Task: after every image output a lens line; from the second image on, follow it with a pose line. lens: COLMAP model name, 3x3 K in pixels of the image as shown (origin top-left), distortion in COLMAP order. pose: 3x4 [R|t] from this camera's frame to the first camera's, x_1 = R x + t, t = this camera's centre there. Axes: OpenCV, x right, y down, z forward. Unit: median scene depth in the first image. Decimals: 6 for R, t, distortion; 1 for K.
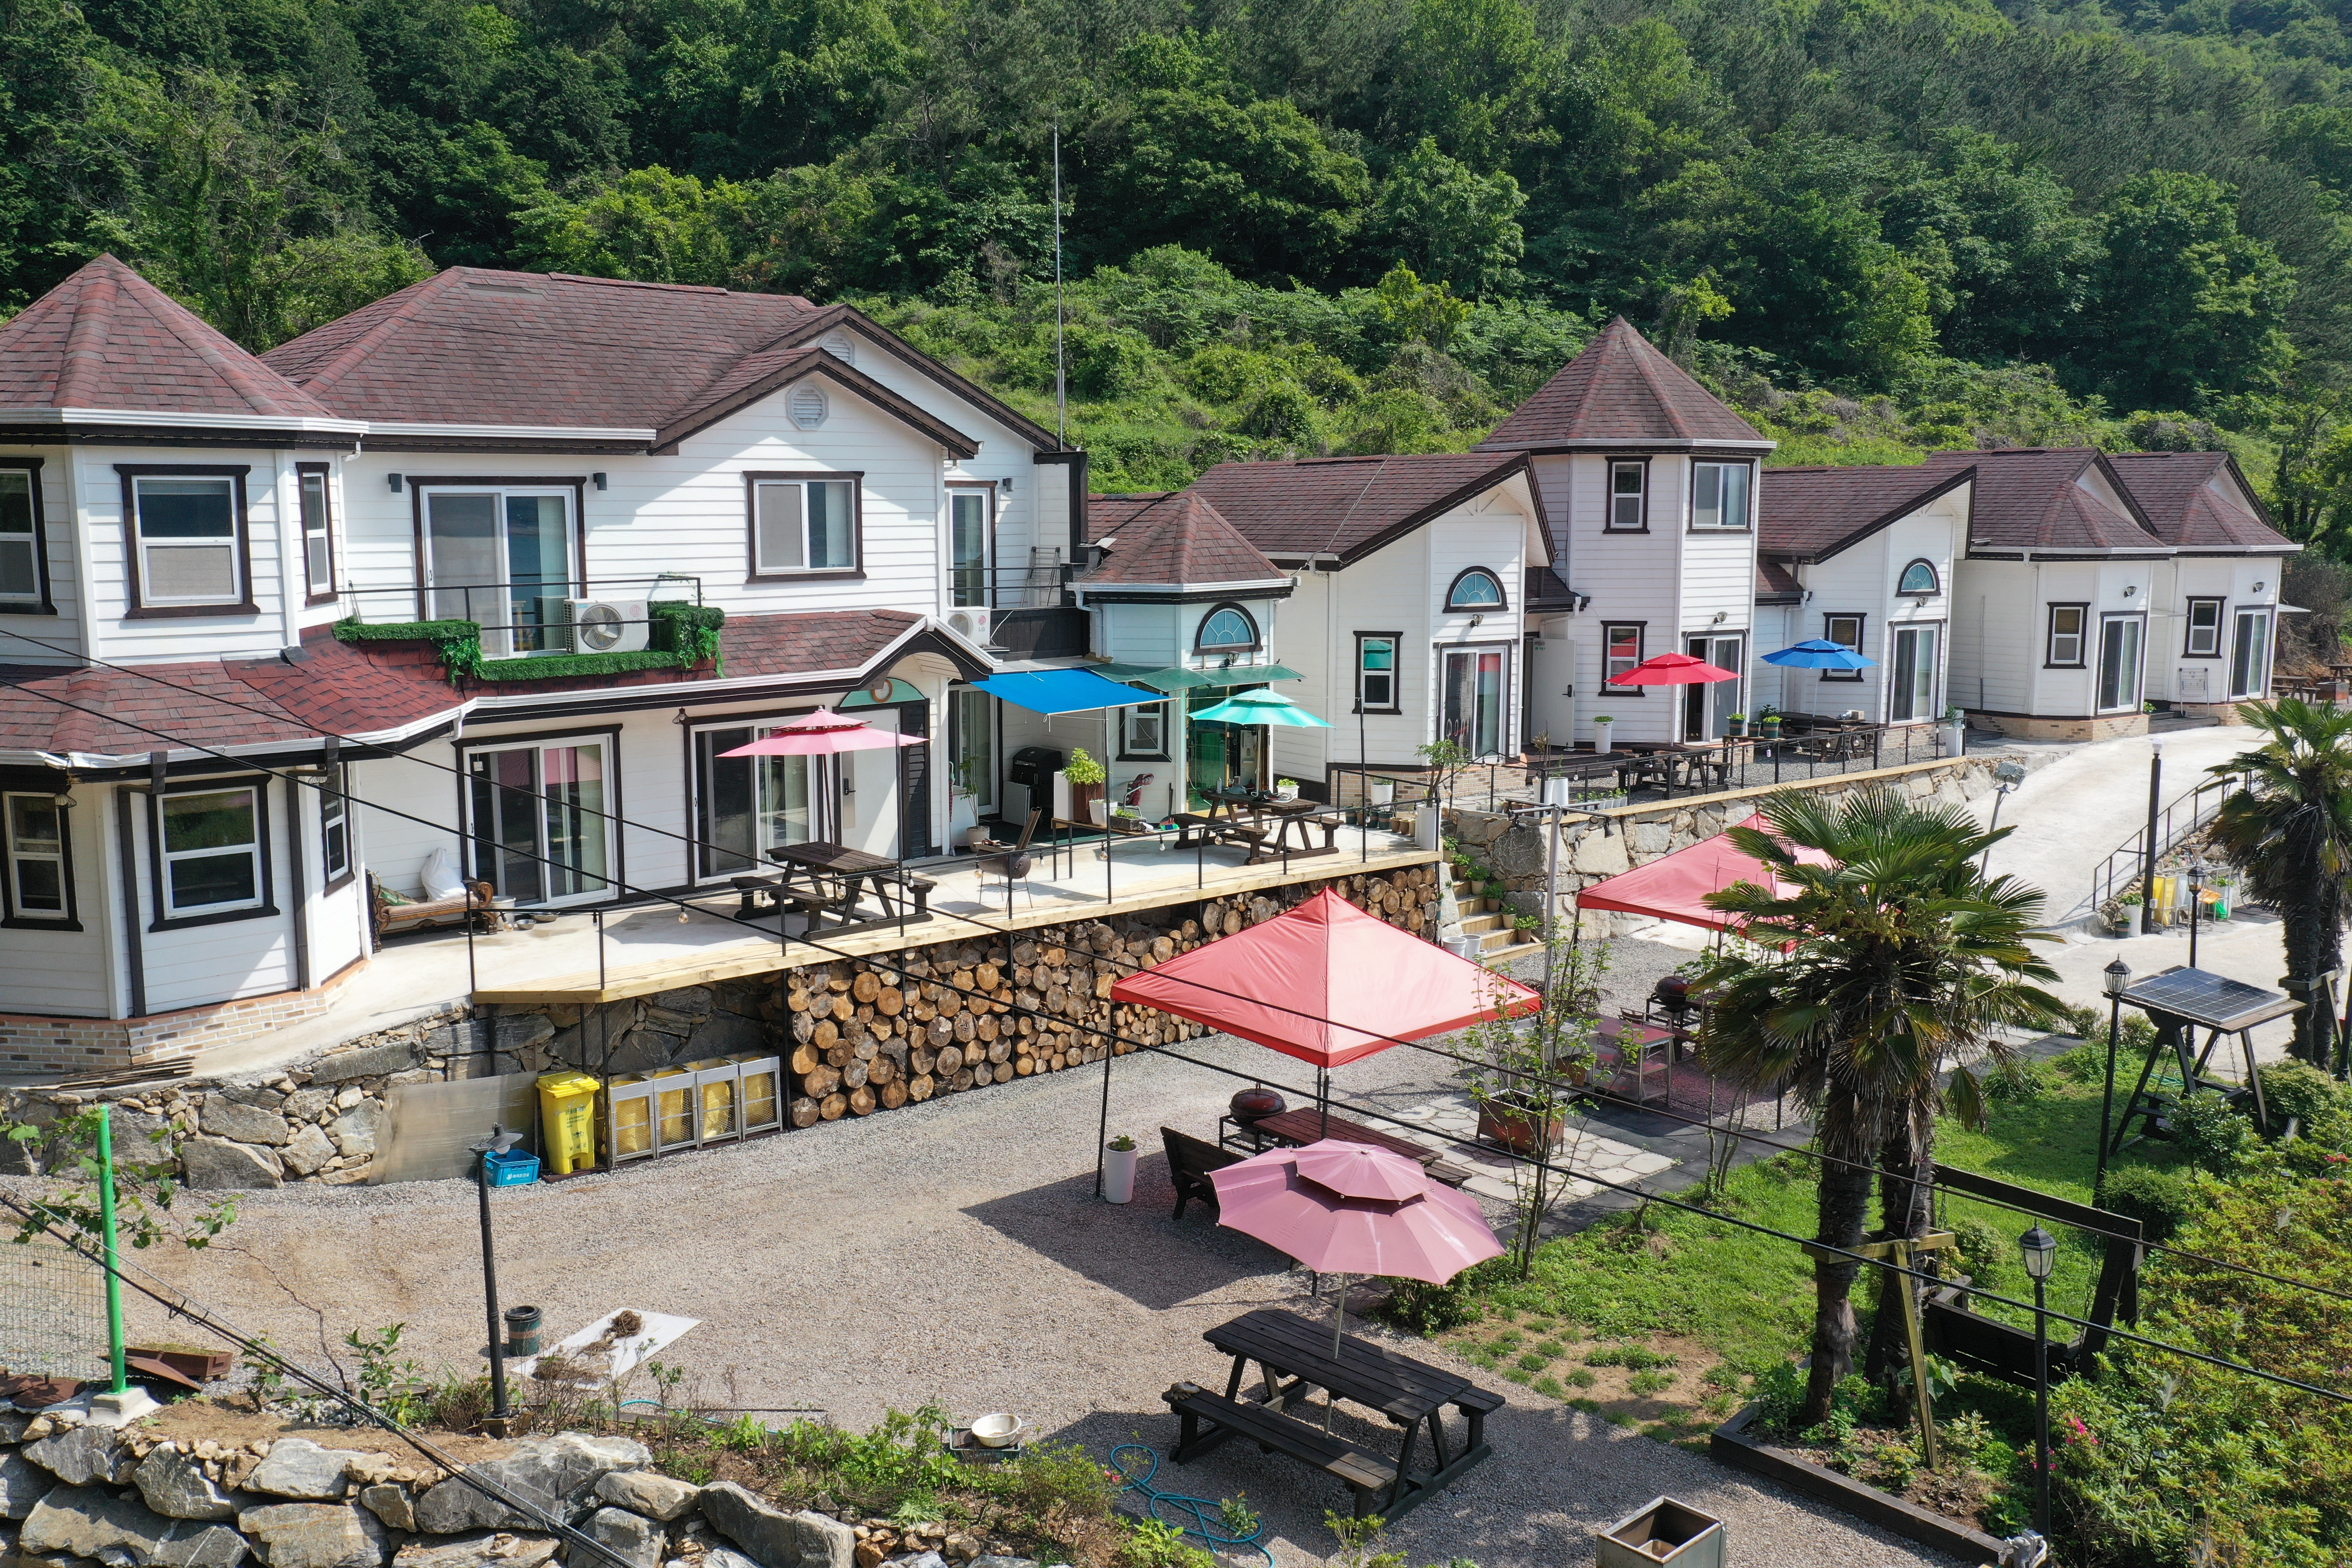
lens RADIAL K [[1863.6, 0, 1171.1], [0, 1863.6, 774.8], [0, 0, 1]] dist [0.007554, 0.007941]
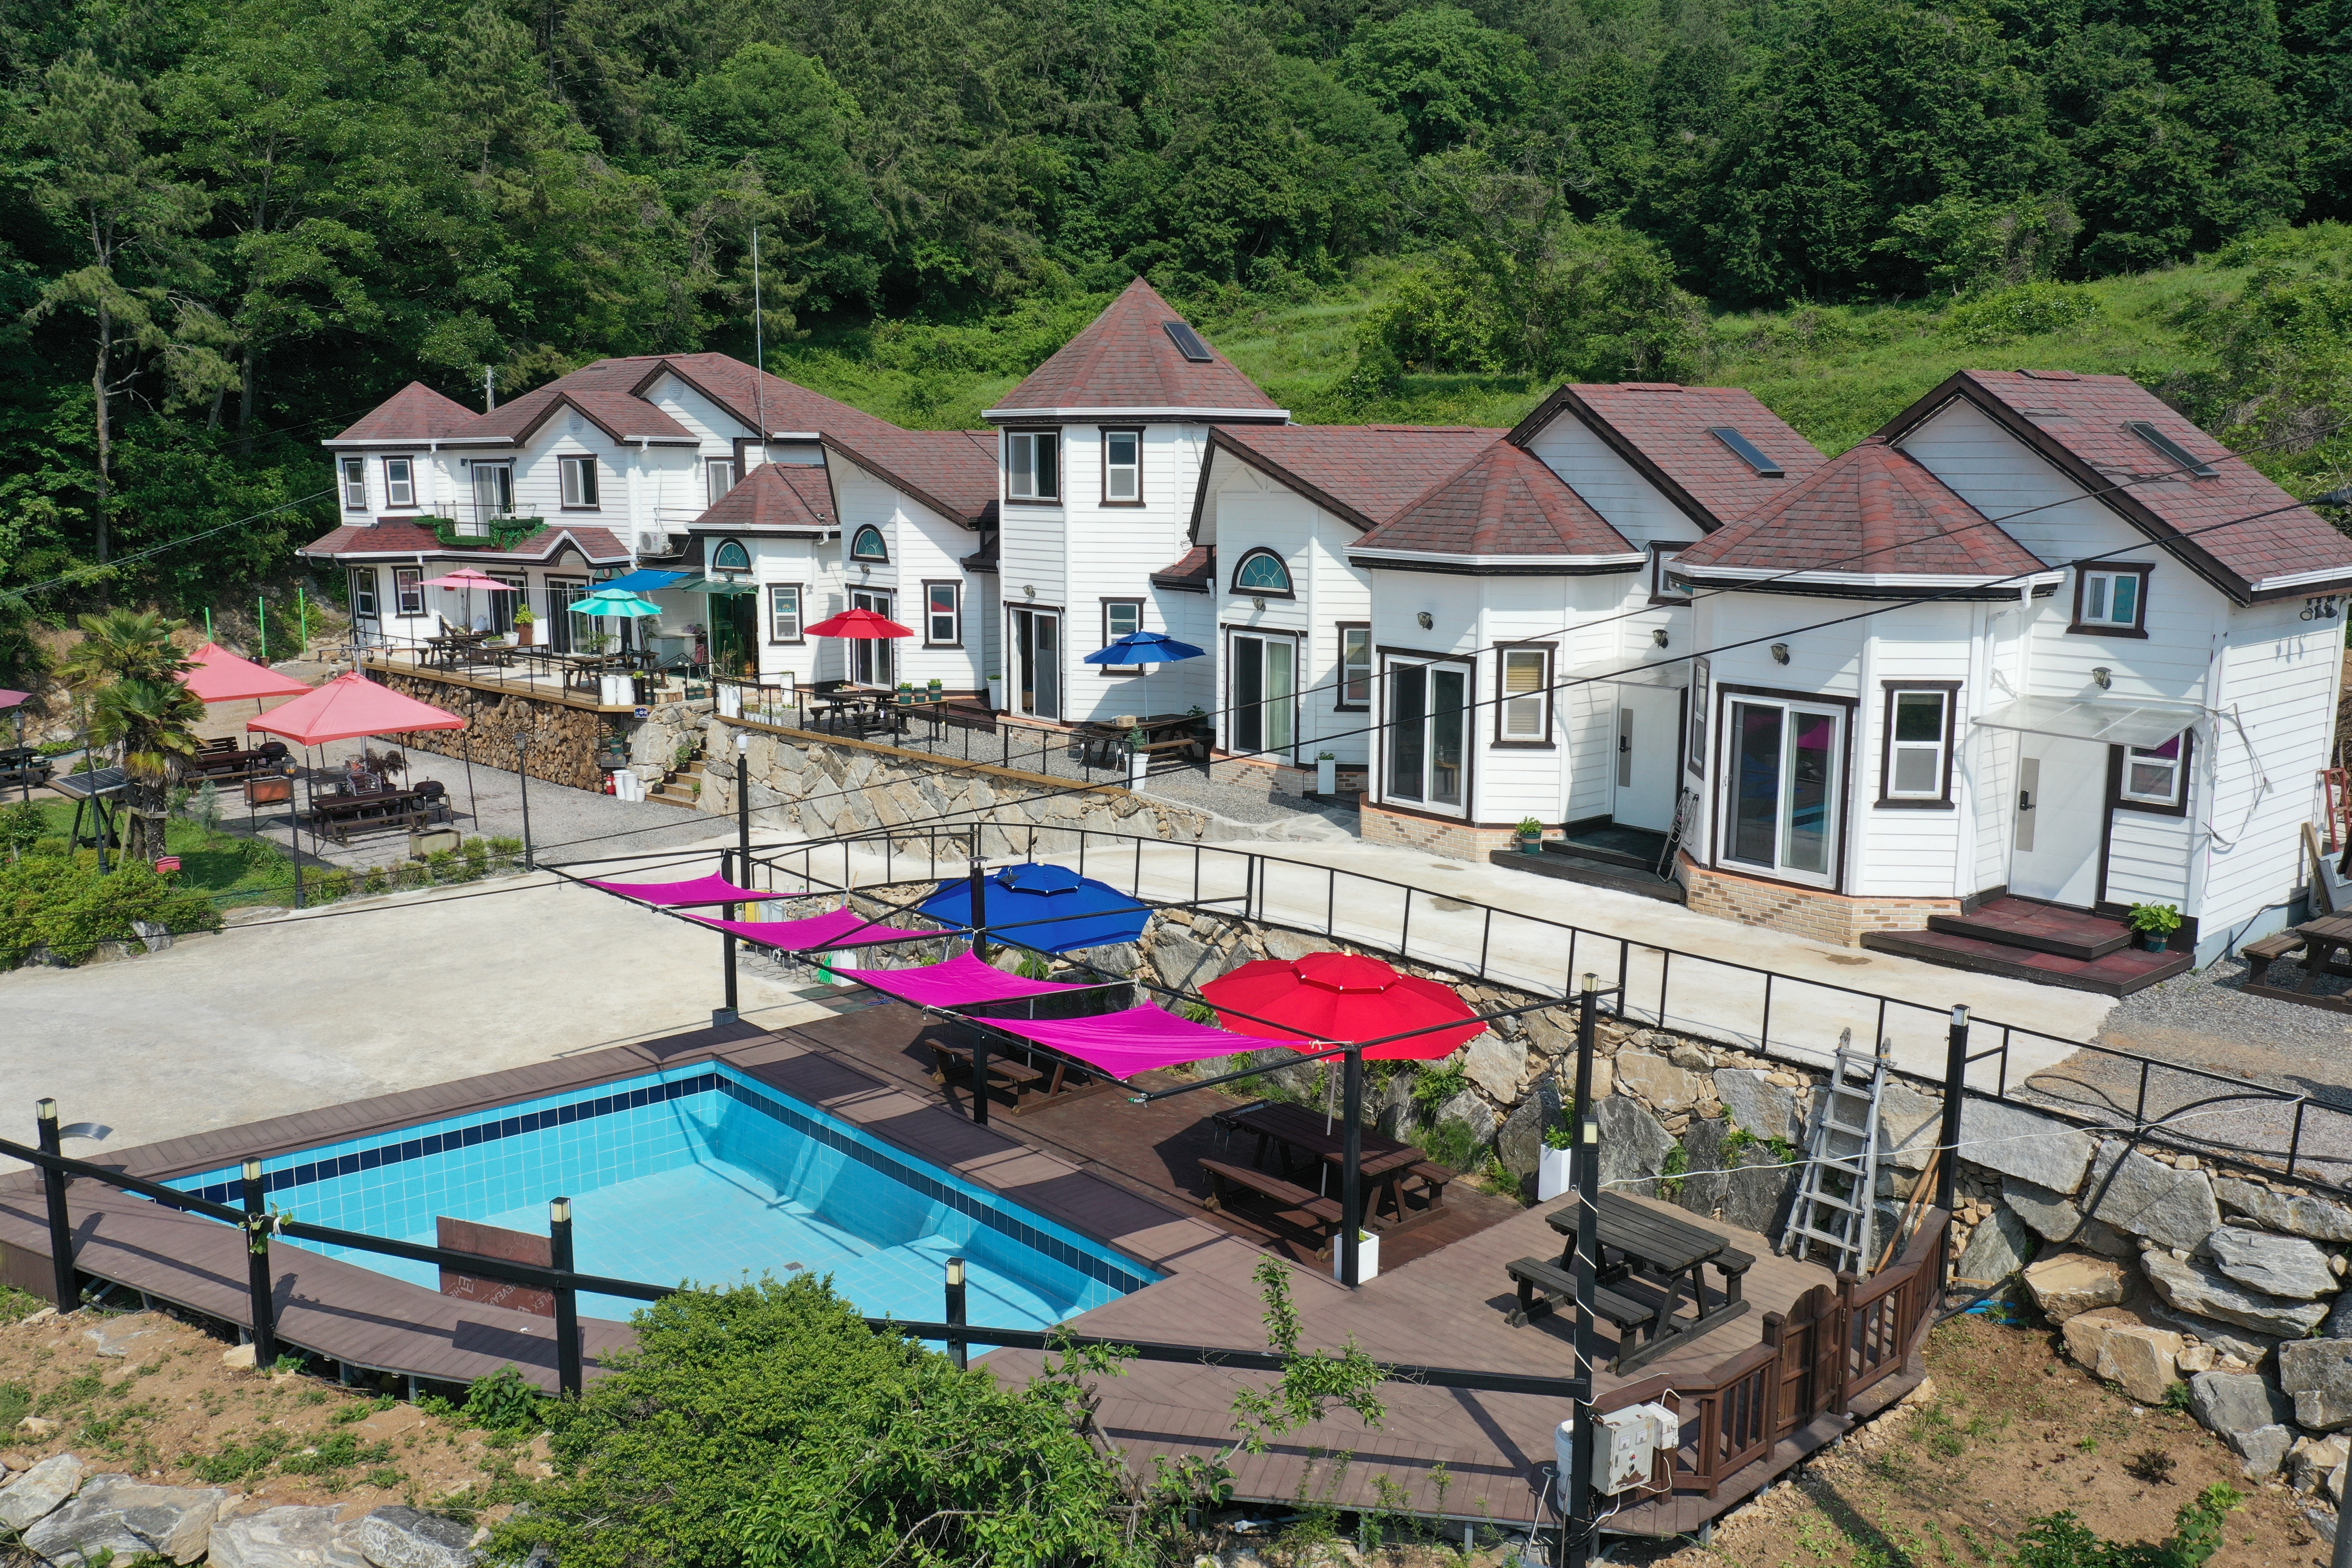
lens RADIAL K [[1863.6, 0, 1185.2], [0, 1863.6, 784.8], [0, 0, 1]] dist [0.007554, 0.007941]
pose [[0.102278, 0.173576, -0.979495, 1.846271], [-0.138299, 0.977577, 0.158795, -0.222146], [0.985095, 0.119222, 0.123990, 1.419531]]
